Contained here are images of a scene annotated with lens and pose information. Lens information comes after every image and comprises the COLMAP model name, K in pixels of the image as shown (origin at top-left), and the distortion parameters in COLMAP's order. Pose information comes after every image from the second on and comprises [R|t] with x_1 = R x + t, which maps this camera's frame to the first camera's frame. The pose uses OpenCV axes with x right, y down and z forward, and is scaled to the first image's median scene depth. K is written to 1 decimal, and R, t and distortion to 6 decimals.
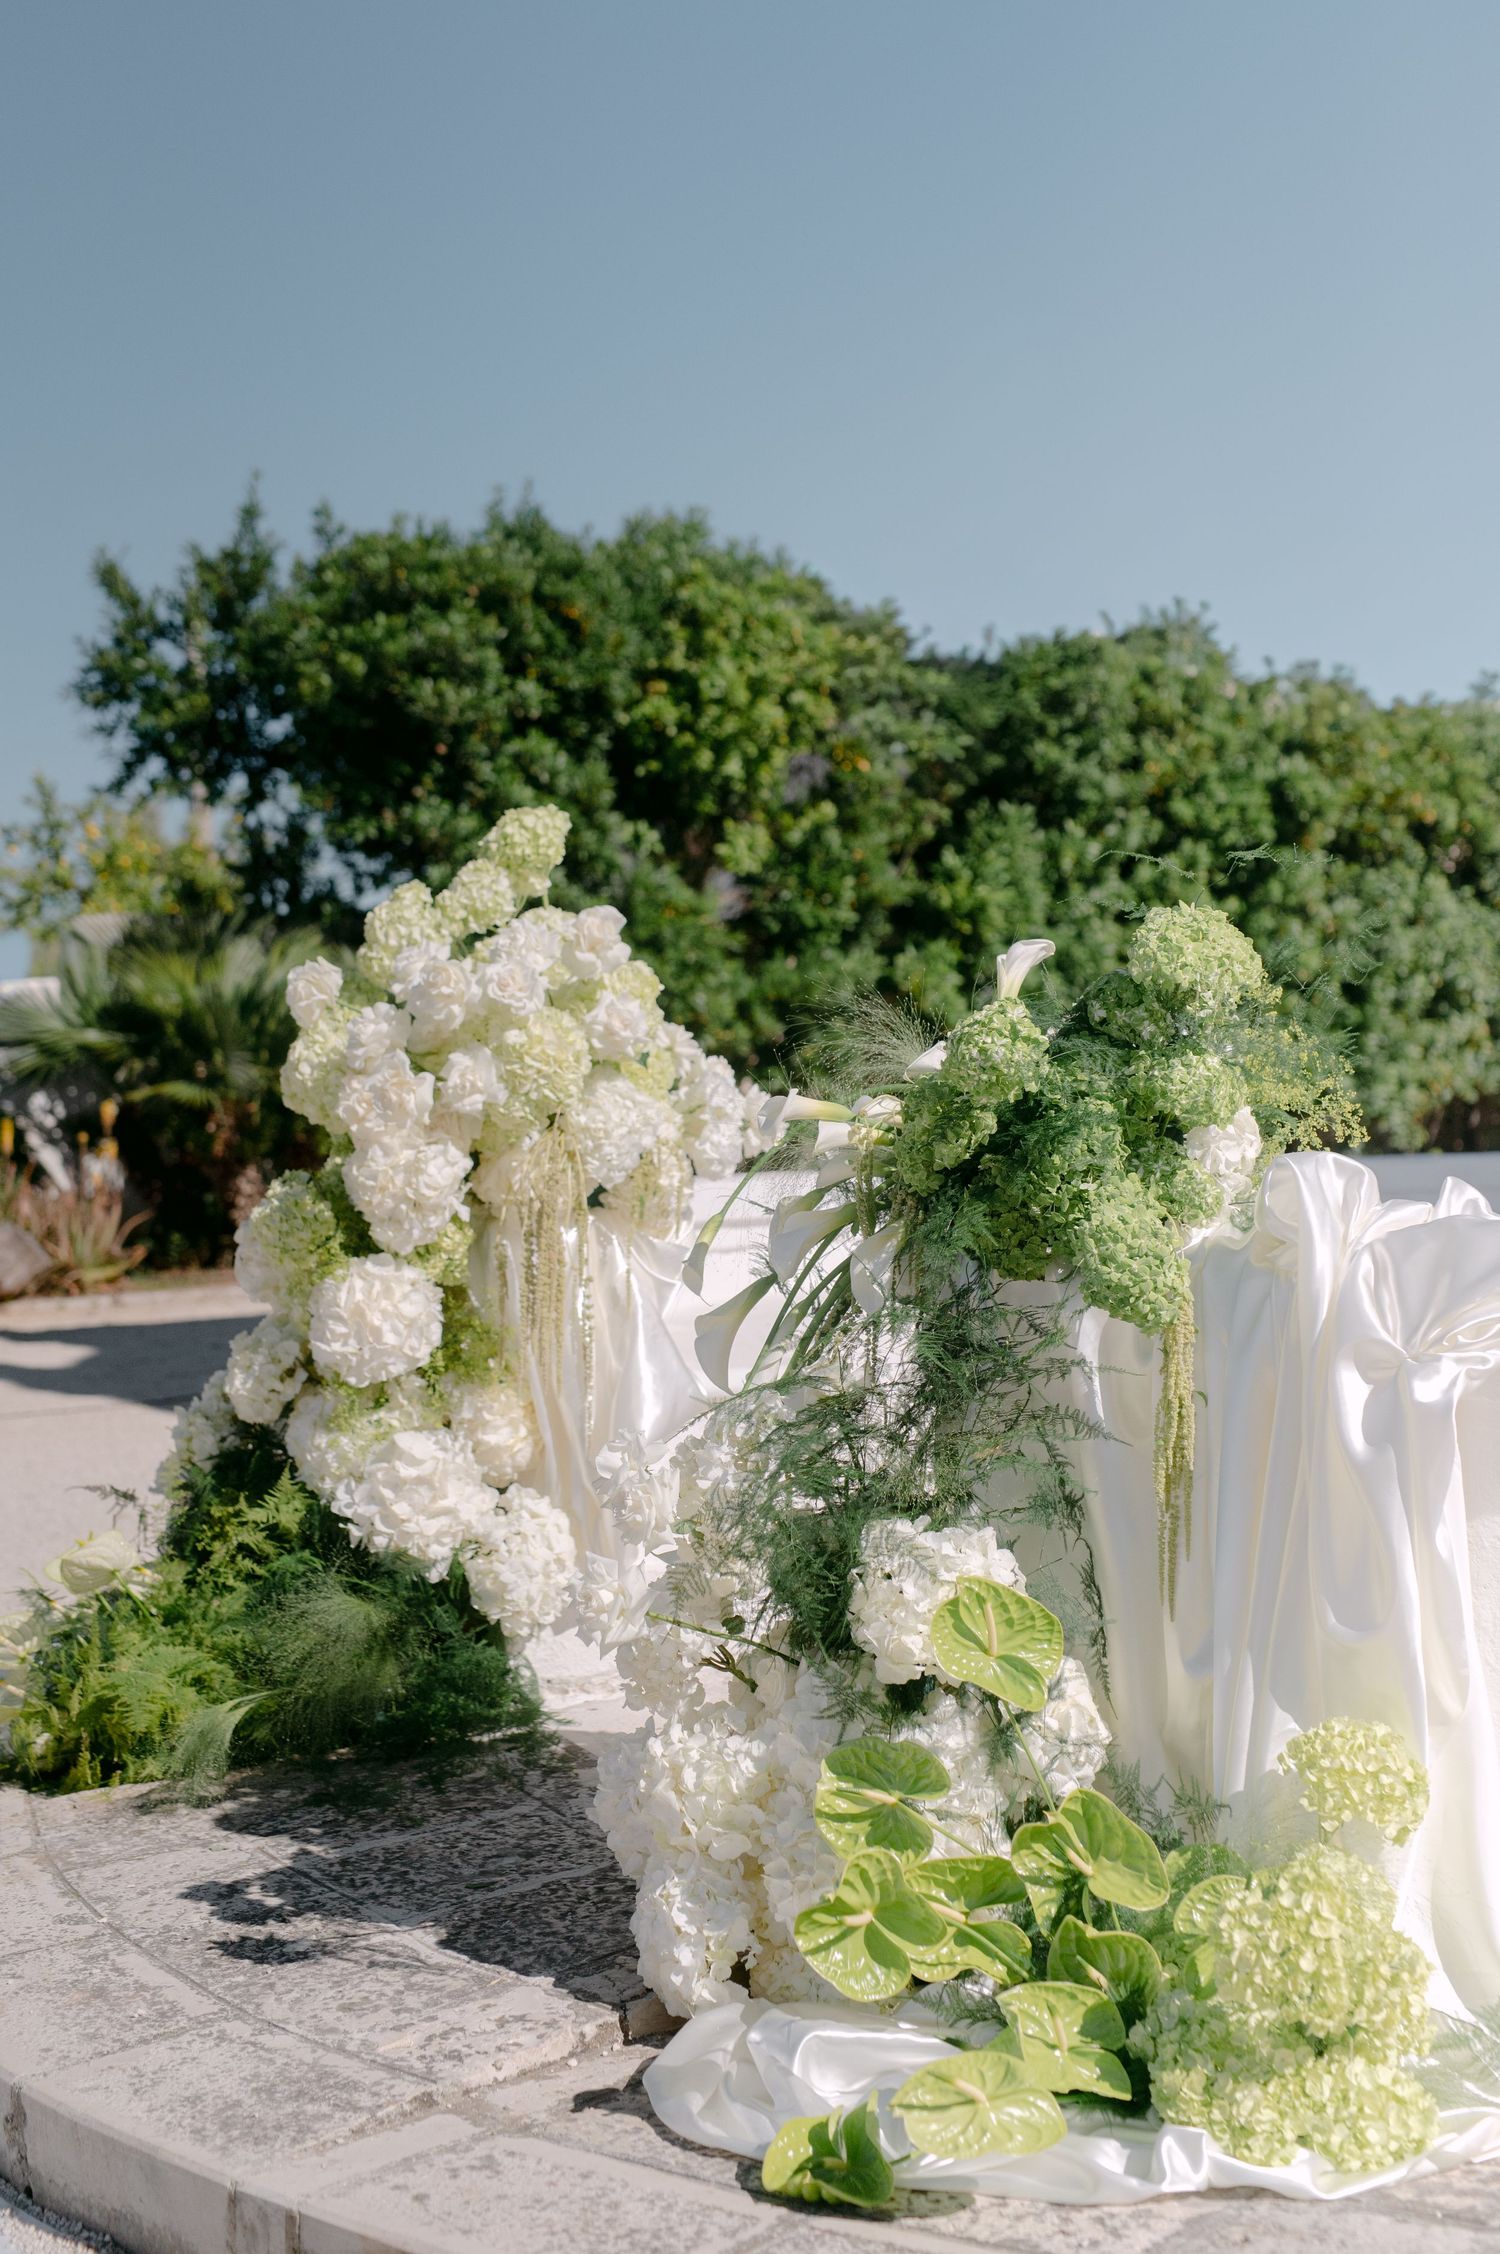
lens RADIAL K [[3142.3, 0, 749.3], [0, 3142.3, 1124.4], [0, 0, 1]] dist [0.017410, 0.000000]
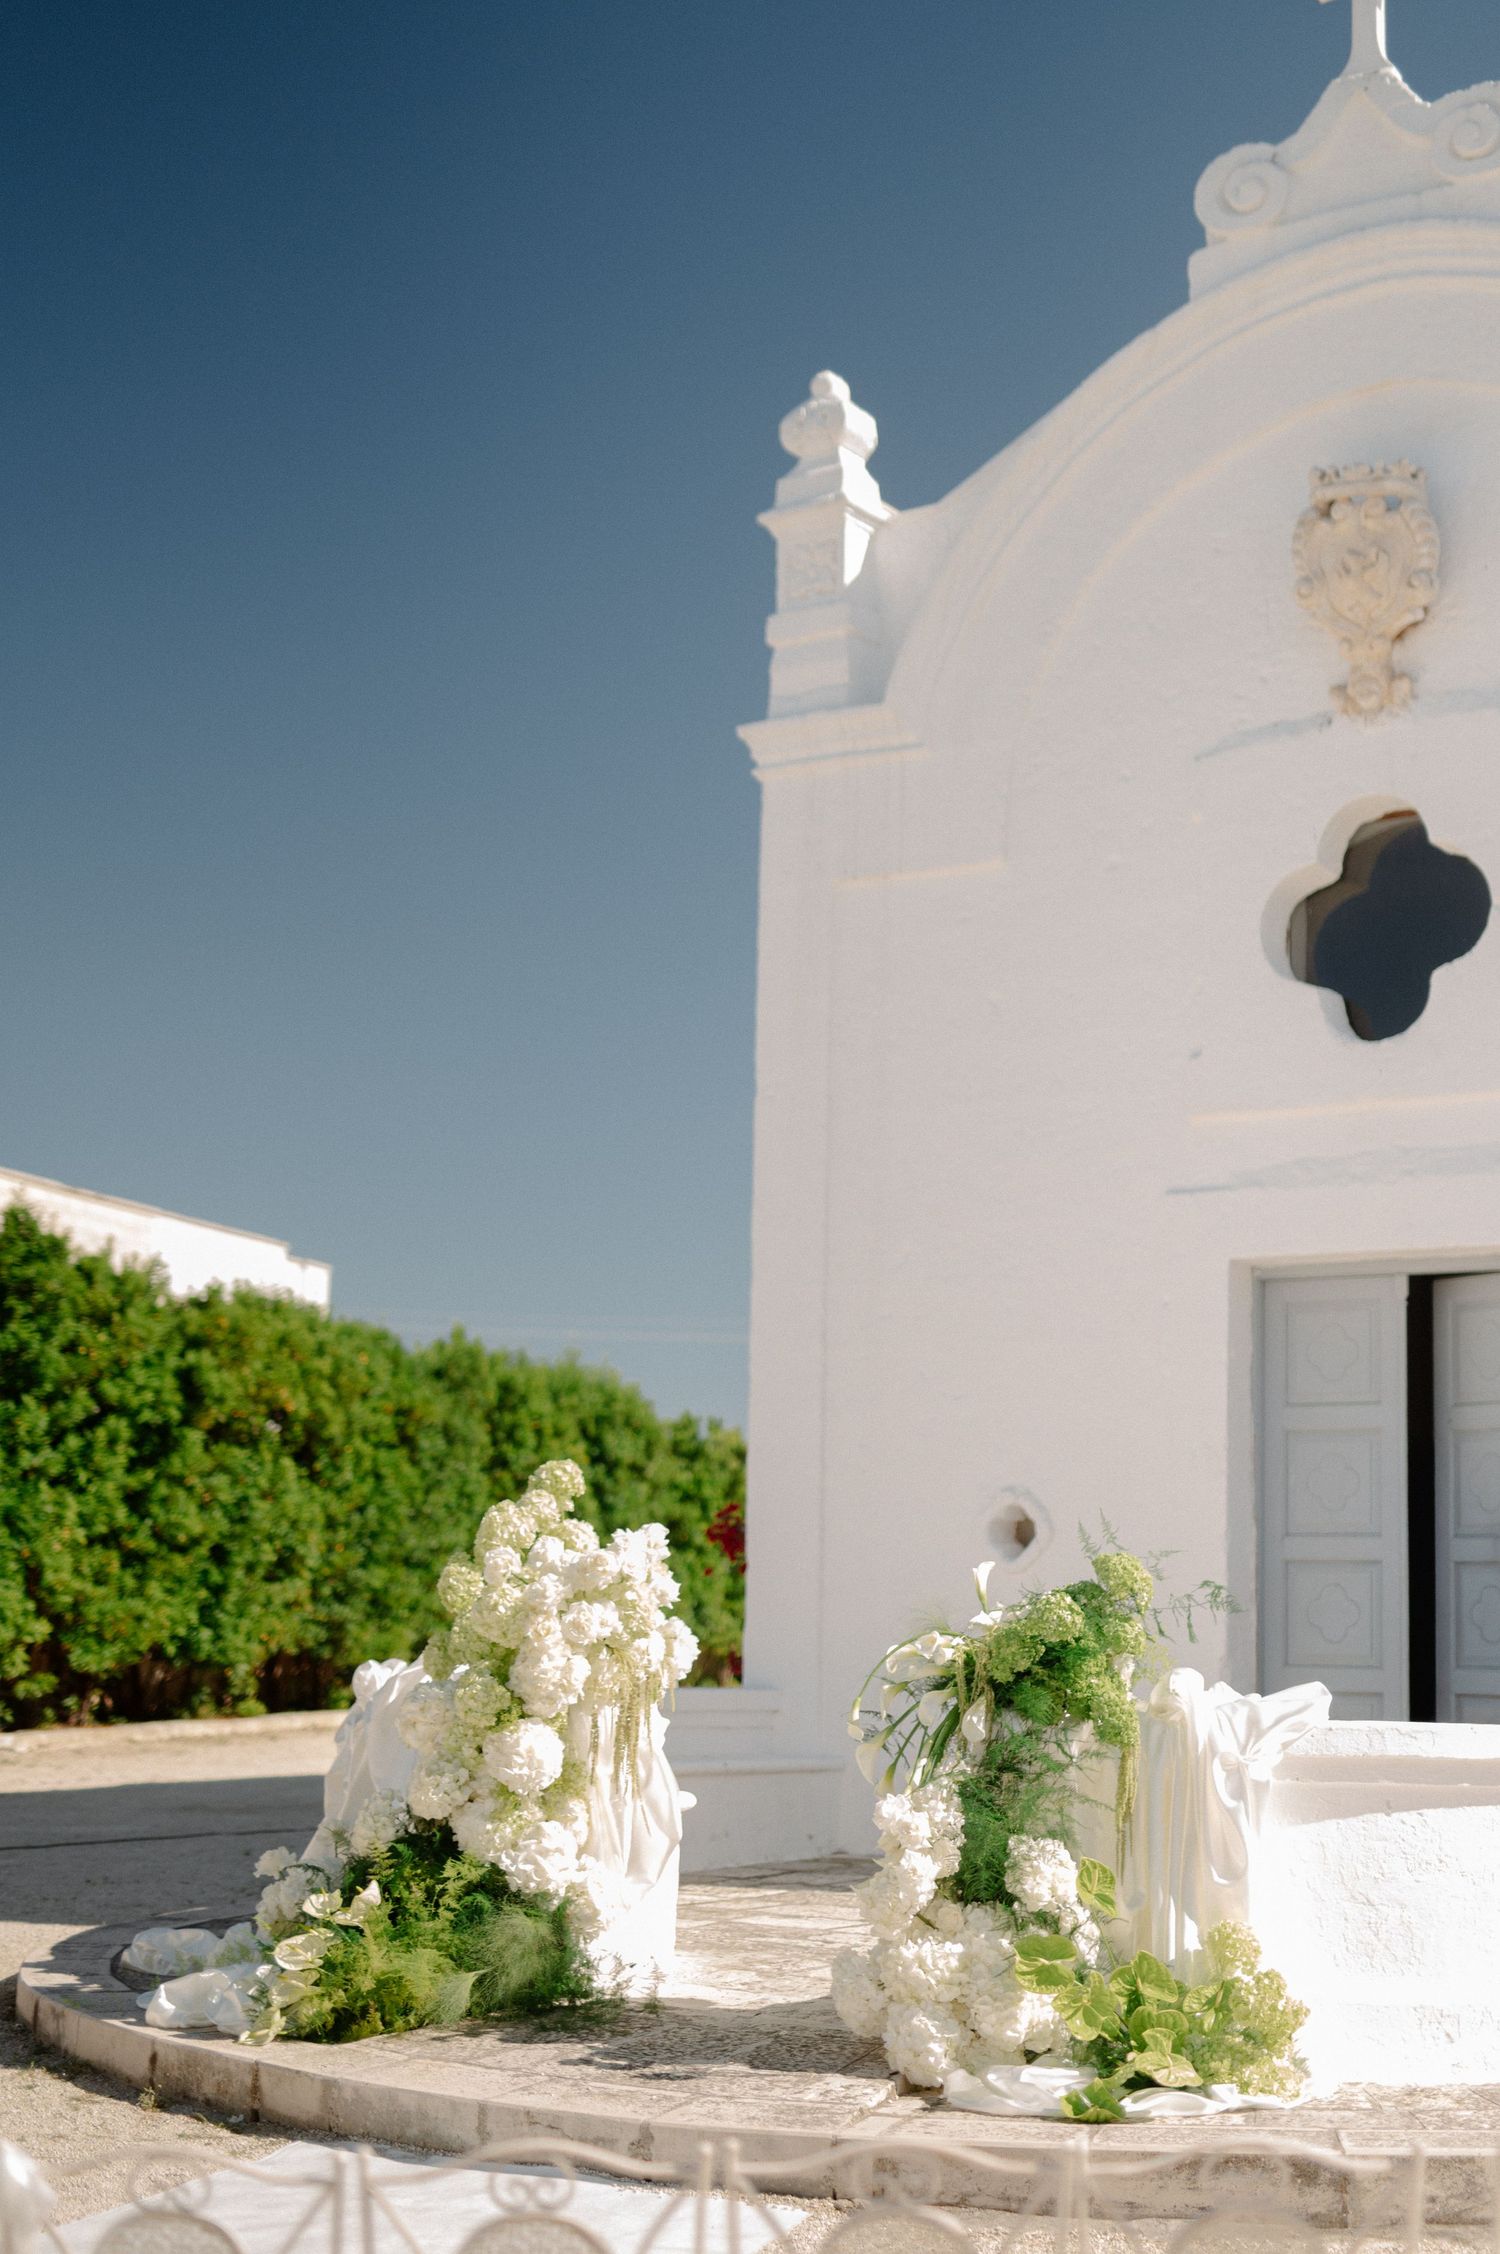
lens RADIAL K [[3142.3, 0, 751.0], [0, 3142.3, 1129.0], [0, 0, 1]] dist [0.017410, 0.000000]
pose [[0.892701, 0.103768, 0.438539, -0.166254], [-0.026339, 0.983479, -0.179095, 0.005980], [-0.449879, 0.148327, 0.880686, -0.132309]]
